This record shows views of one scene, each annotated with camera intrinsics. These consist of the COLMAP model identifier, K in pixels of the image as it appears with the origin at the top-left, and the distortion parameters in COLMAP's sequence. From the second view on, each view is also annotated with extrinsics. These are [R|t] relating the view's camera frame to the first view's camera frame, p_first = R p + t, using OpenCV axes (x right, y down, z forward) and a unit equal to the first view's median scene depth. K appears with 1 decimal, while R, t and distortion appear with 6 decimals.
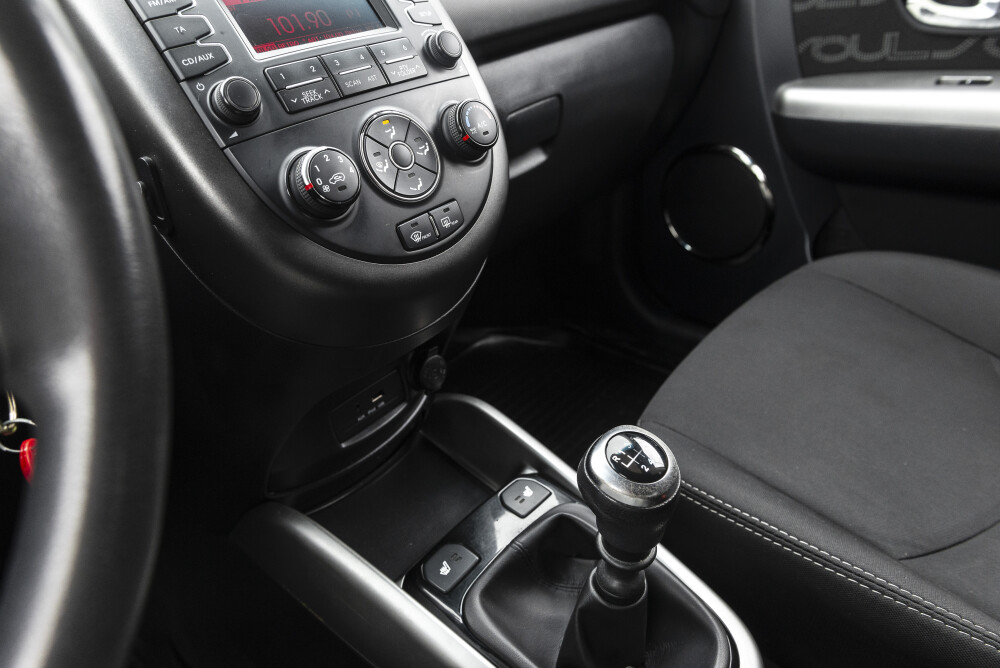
lens RADIAL K [[698.5, 0, 500.0], [0, 698.5, 334.0], [0, 0, 1]] dist [-0.004904, -0.000913]
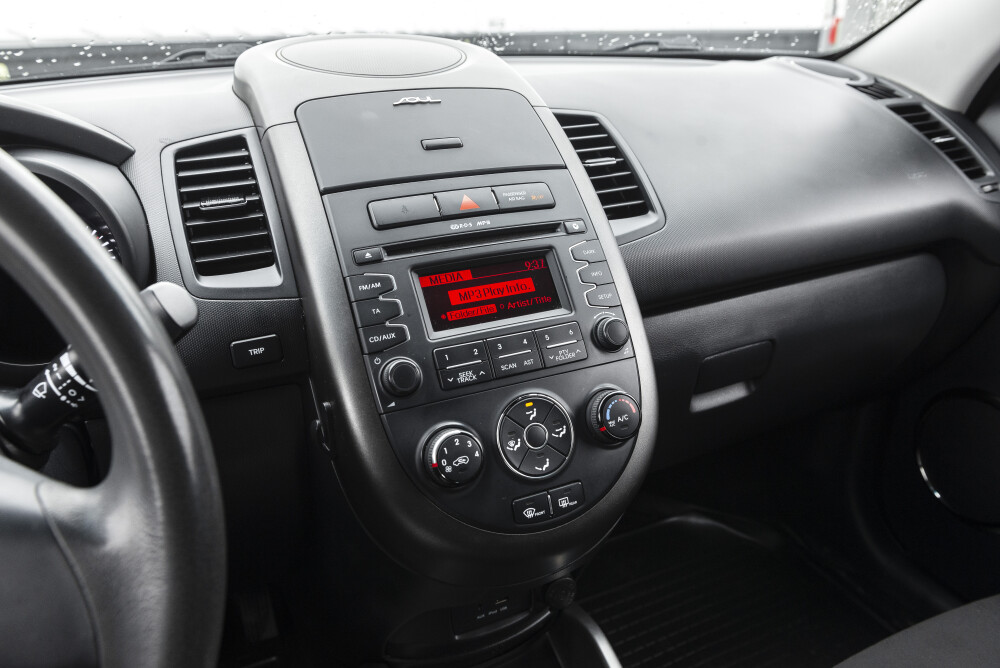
lens RADIAL K [[761.8, 0, 500.0], [0, 761.8, 334.0], [0, 0, 1]] dist [-0.020032, -0.001843]
pose [[0.902884, 0.223991, -0.366917, 0.194883], [-0.257959, 0.965078, -0.045619, -0.316834], [0.343885, 0.135839, 0.929134, -0.137776]]
